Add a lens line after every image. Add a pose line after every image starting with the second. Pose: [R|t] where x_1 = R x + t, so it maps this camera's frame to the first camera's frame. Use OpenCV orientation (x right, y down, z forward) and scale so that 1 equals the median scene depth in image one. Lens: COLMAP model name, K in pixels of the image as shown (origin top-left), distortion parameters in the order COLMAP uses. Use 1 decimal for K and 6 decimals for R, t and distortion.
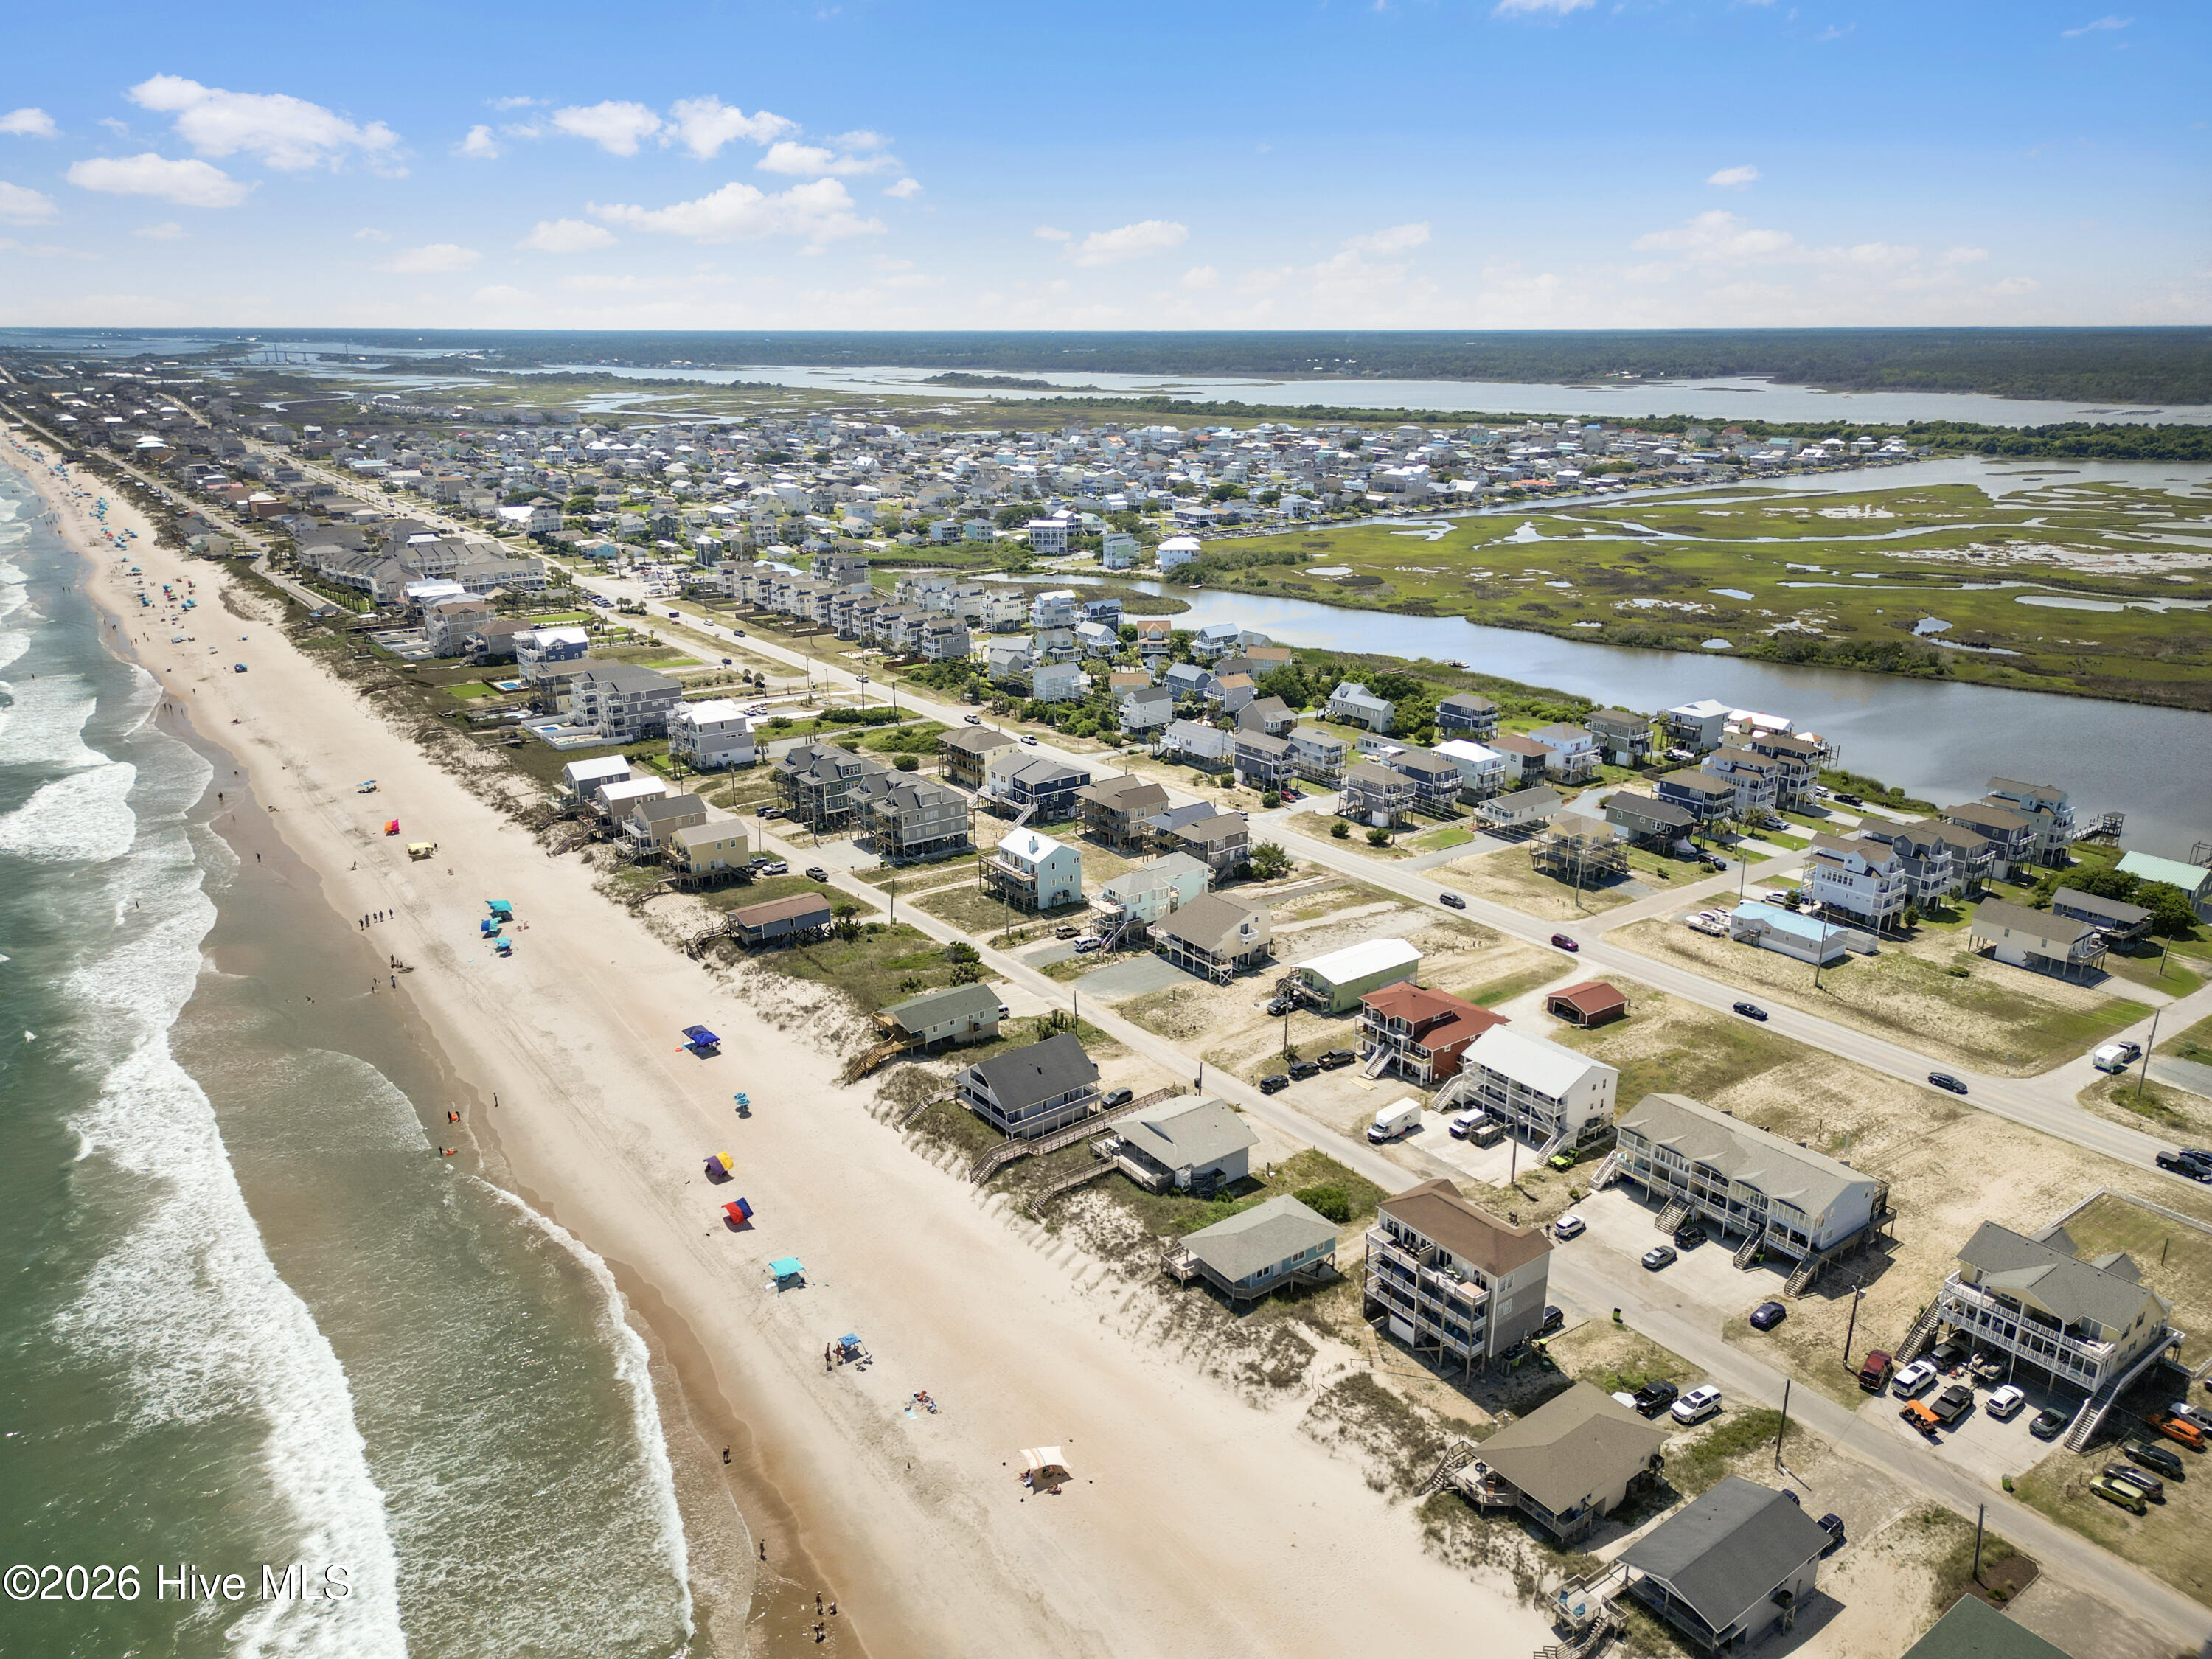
lens RADIAL K [[1543.8, 0, 1113.1], [0, 1543.8, 829.6], [0, 0, 1]] dist [0.078667, -0.084570]
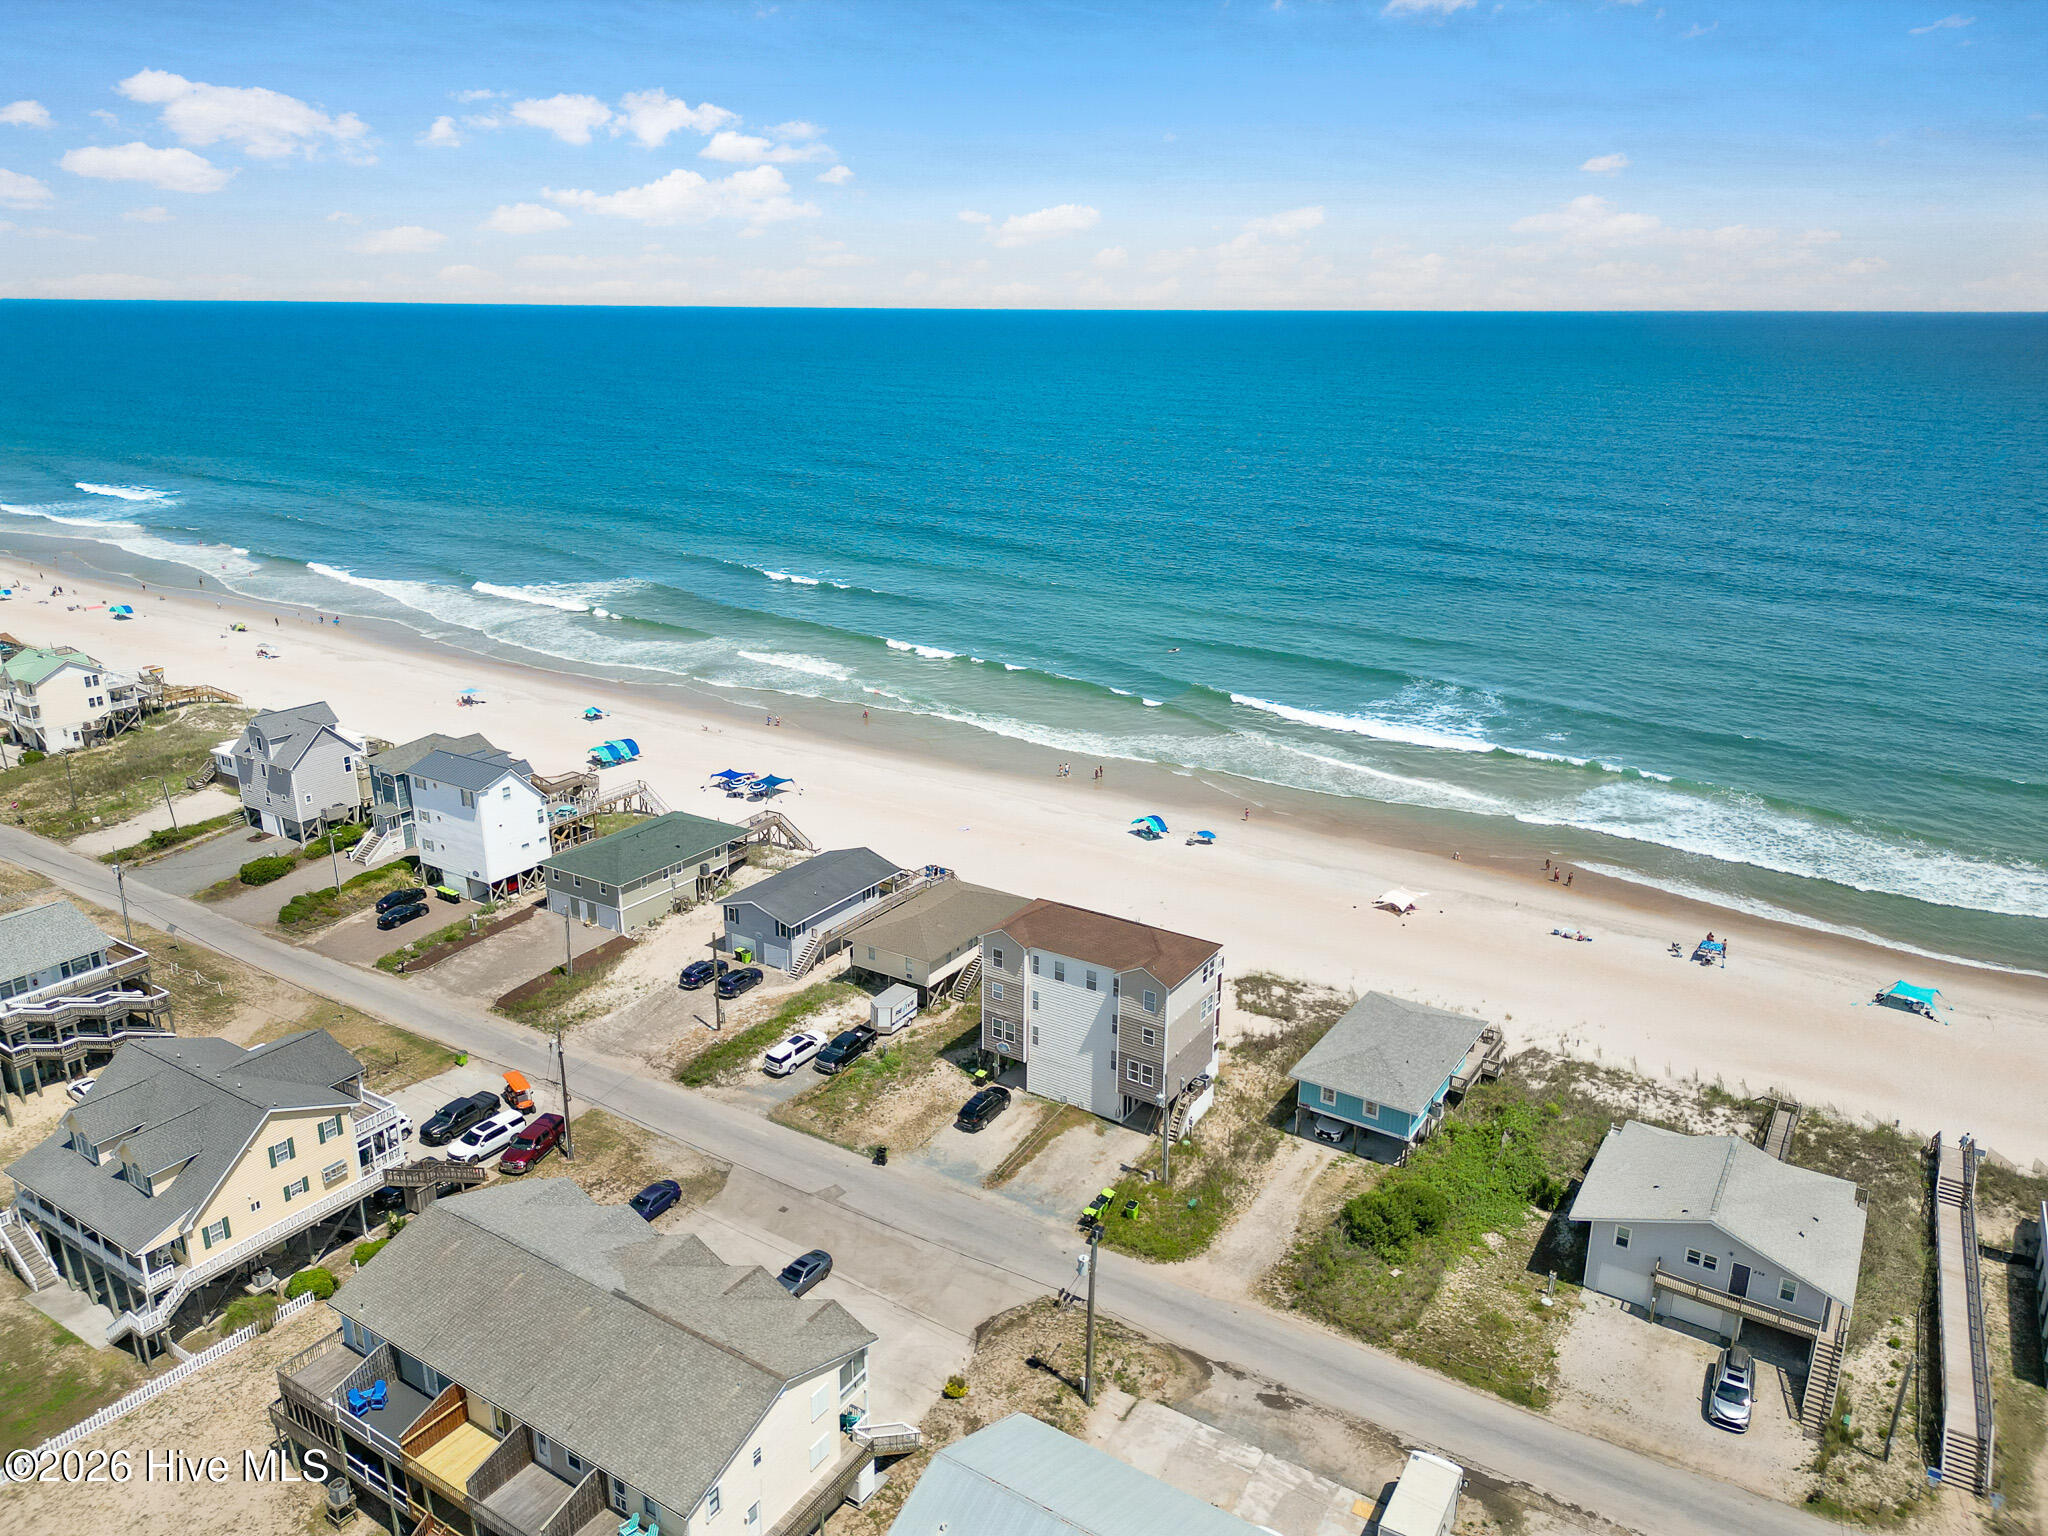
lens RADIAL K [[1441.3, 0, 1024.4], [0, 1441.3, 755.0], [0, 0, 1]] dist [0.076255, -0.079075]
pose [[-0.936408, 0.096451, -0.337397, 0.349927], [-0.115435, 0.823308, 0.555733, -0.136583], [0.331382, 0.559340, -0.759819, 1.066760]]
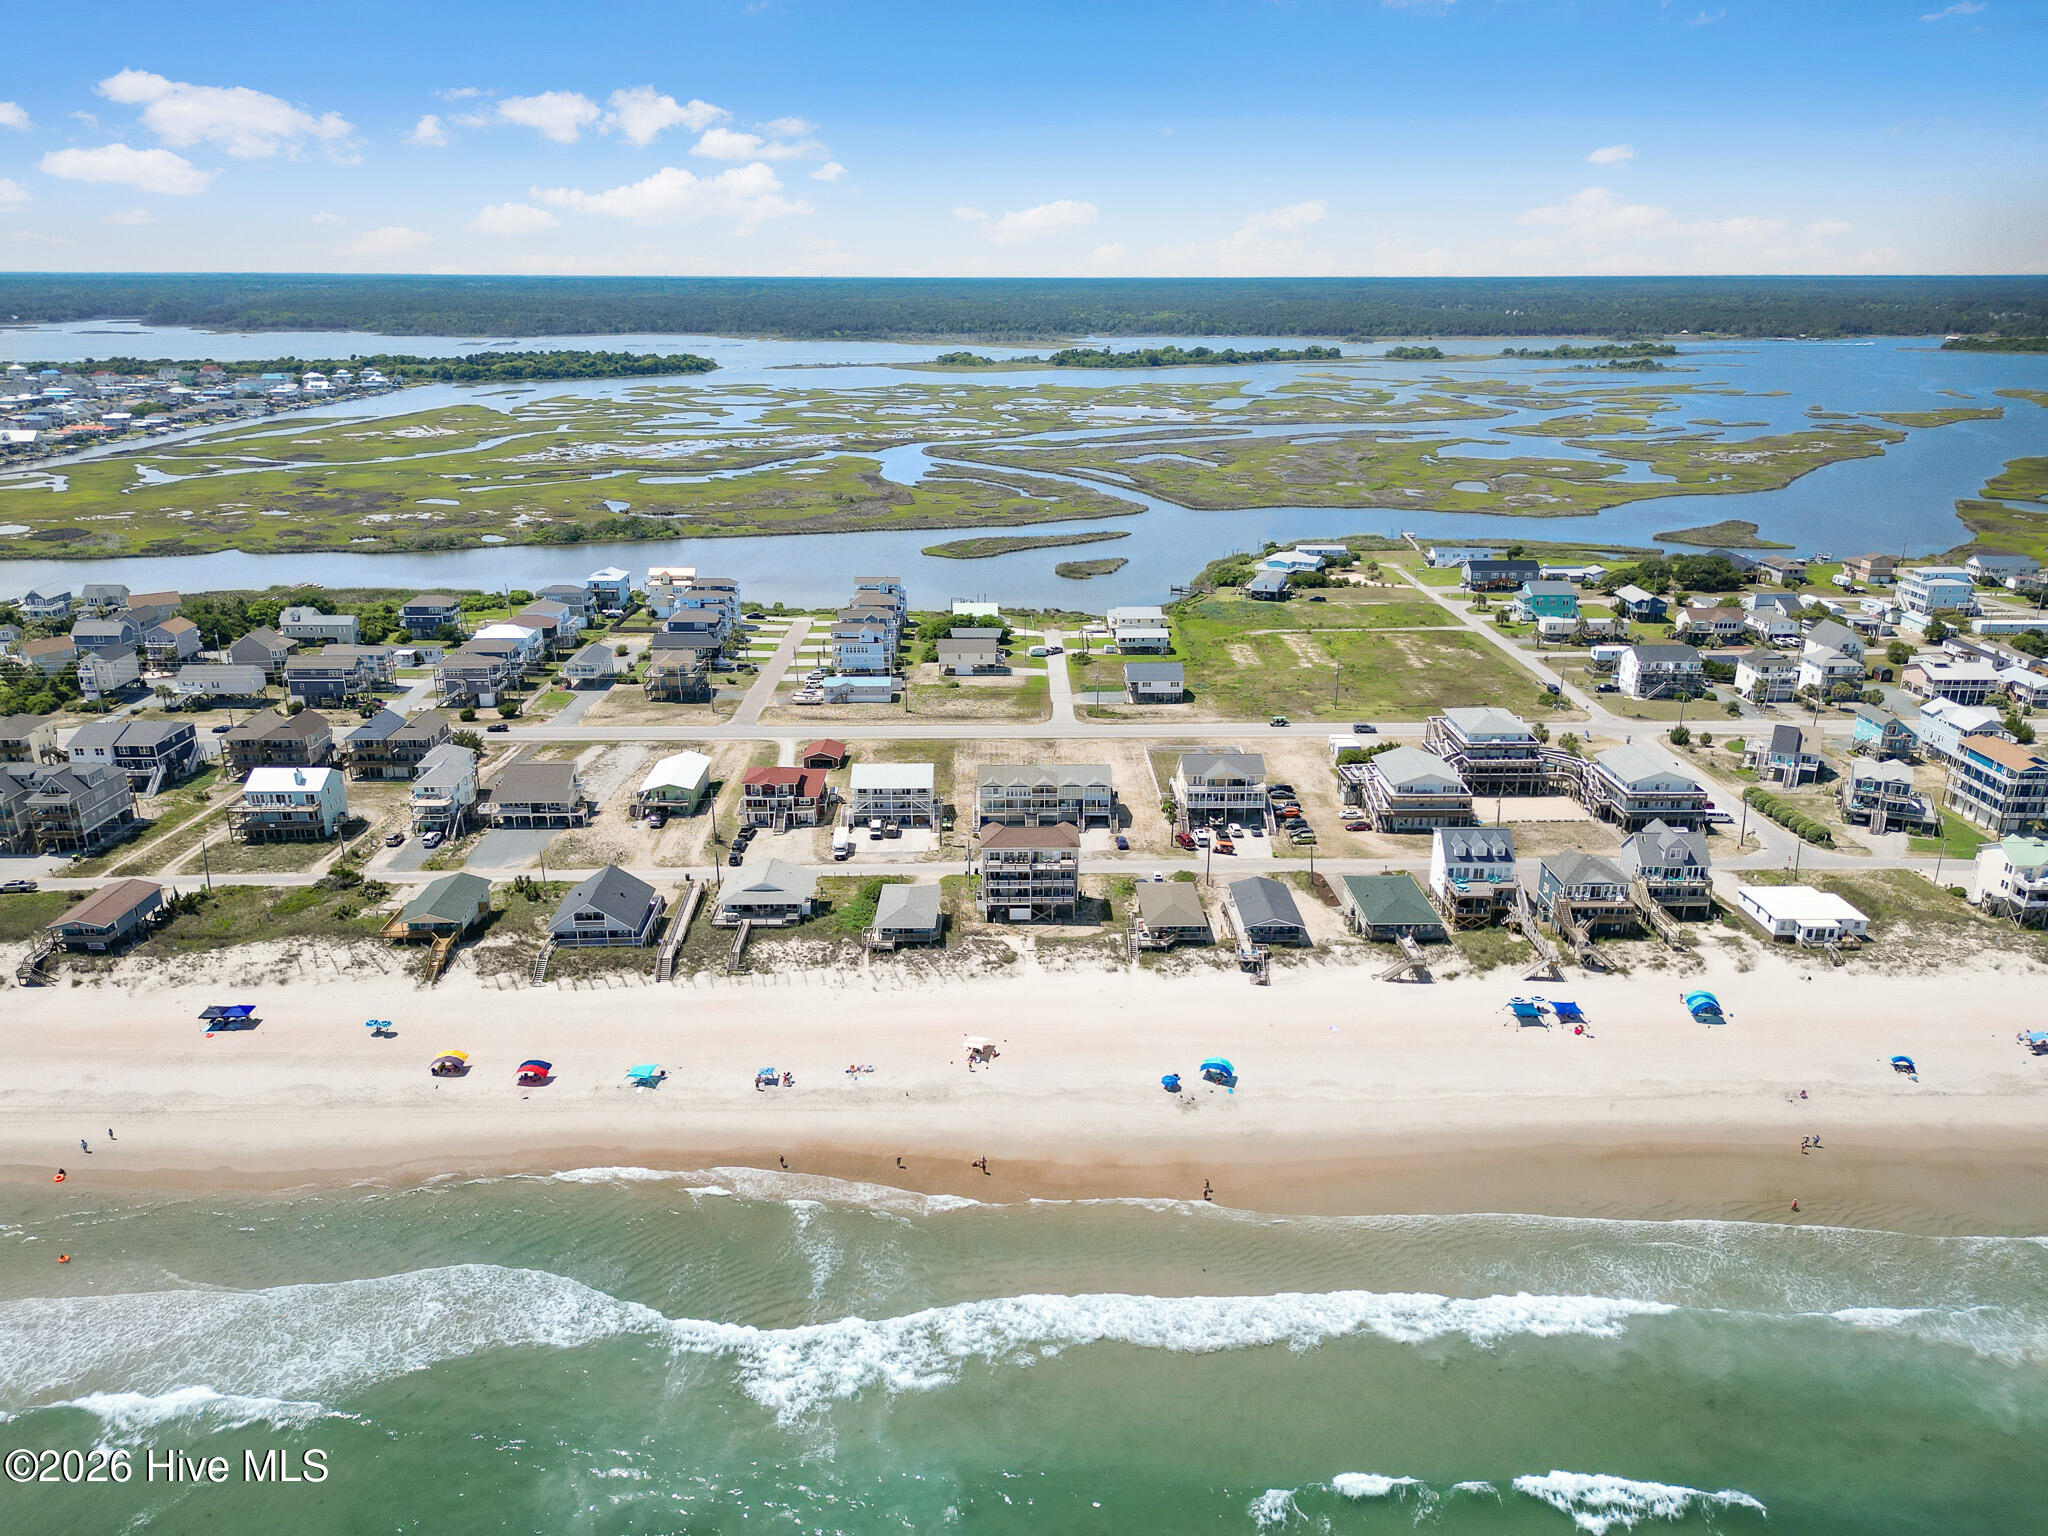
lens RADIAL K [[1429.3, 0, 1030.6], [0, 1429.3, 768.1], [0, 0, 1]] dist [0.078667, -0.084570]
pose [[0.581032, -0.262173, 0.770498, -0.647014], [0.247682, 0.958753, 0.139452, -0.012250], [-0.775278, 0.109812, 0.622002, 0.062378]]
